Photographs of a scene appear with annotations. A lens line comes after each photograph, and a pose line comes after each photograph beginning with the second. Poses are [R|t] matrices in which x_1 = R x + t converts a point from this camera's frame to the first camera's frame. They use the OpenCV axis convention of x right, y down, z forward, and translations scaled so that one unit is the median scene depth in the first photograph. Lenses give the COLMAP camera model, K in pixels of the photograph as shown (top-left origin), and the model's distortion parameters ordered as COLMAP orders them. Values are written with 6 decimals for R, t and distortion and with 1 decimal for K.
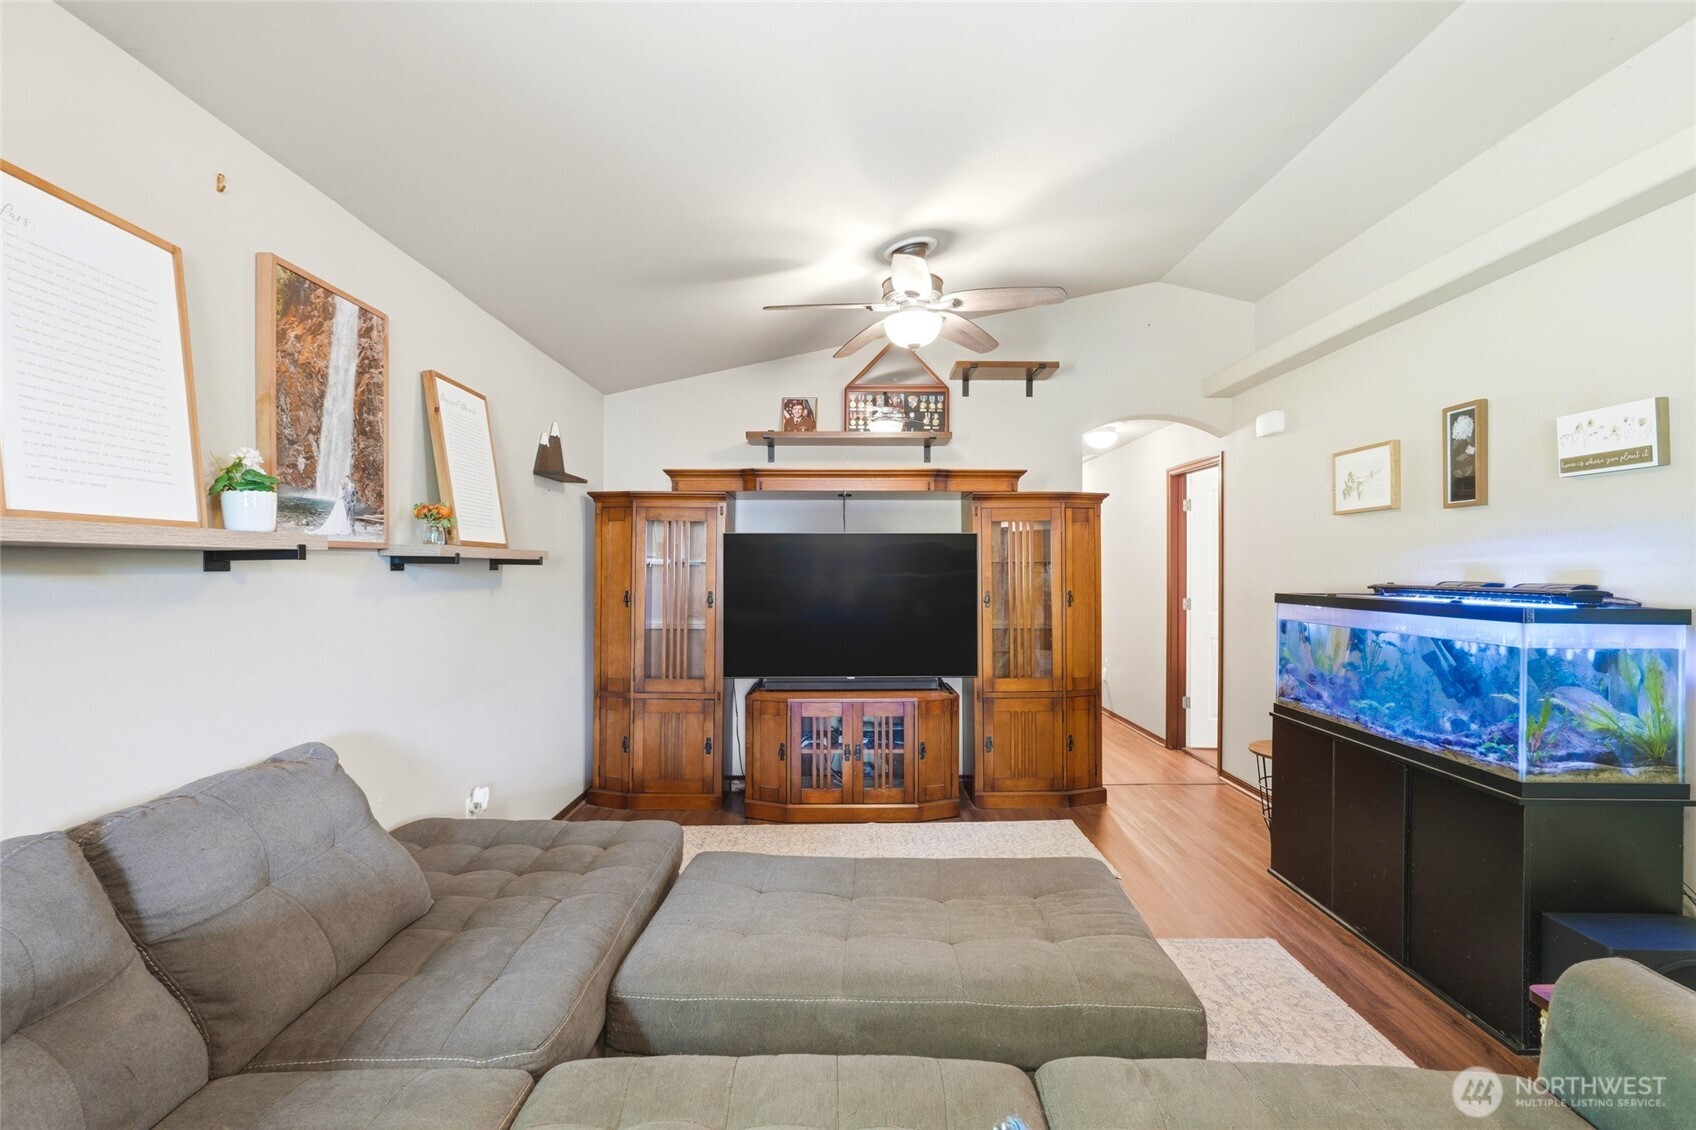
lens RADIAL K [[743.2, 0, 838.9], [0, 743.2, 577.1], [0, 0, 1]] dist [-0.015574, 0.004022]
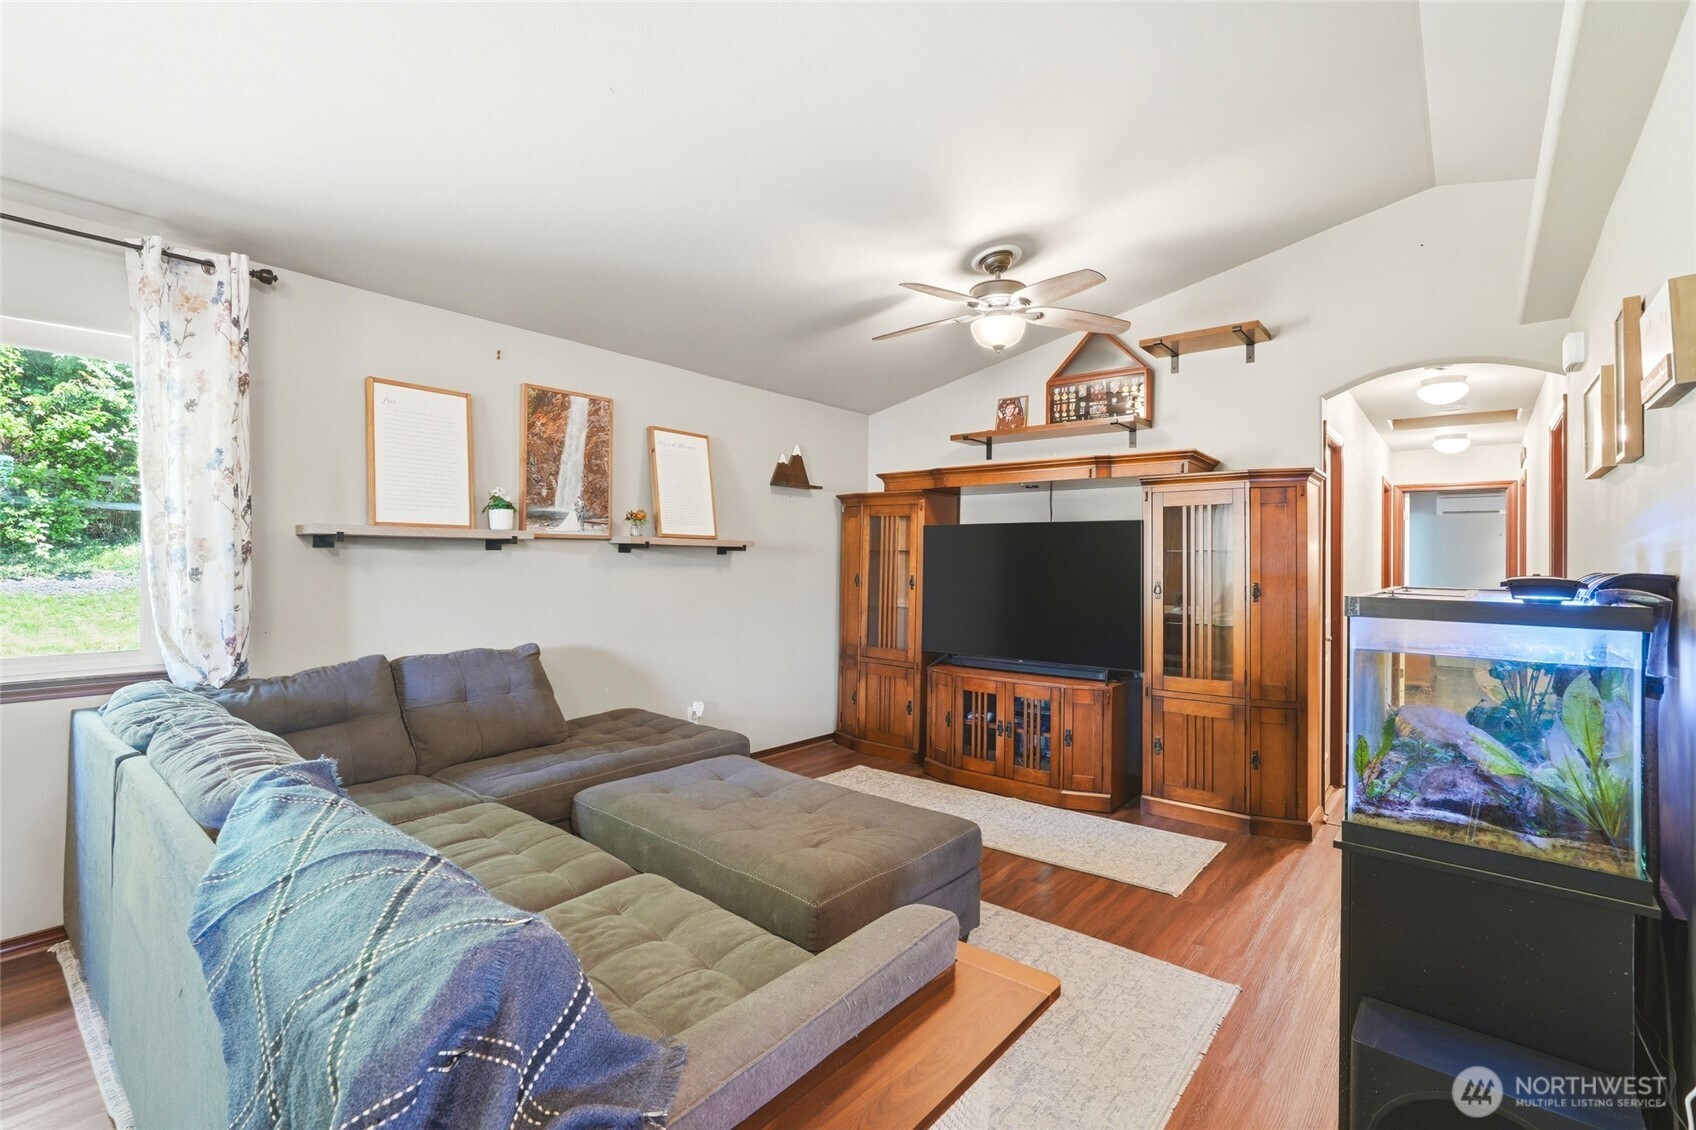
lens RADIAL K [[743.2, 0, 835.2], [0, 743.2, 555.0], [0, 0, 1]] dist [-0.015574, 0.004022]
pose [[0.772085, 0.003255, -0.635511, 0.511419], [-0.018318, 0.999685, -0.017135, 0.010050], [0.635255, 0.024871, 0.771902, 0.021655]]
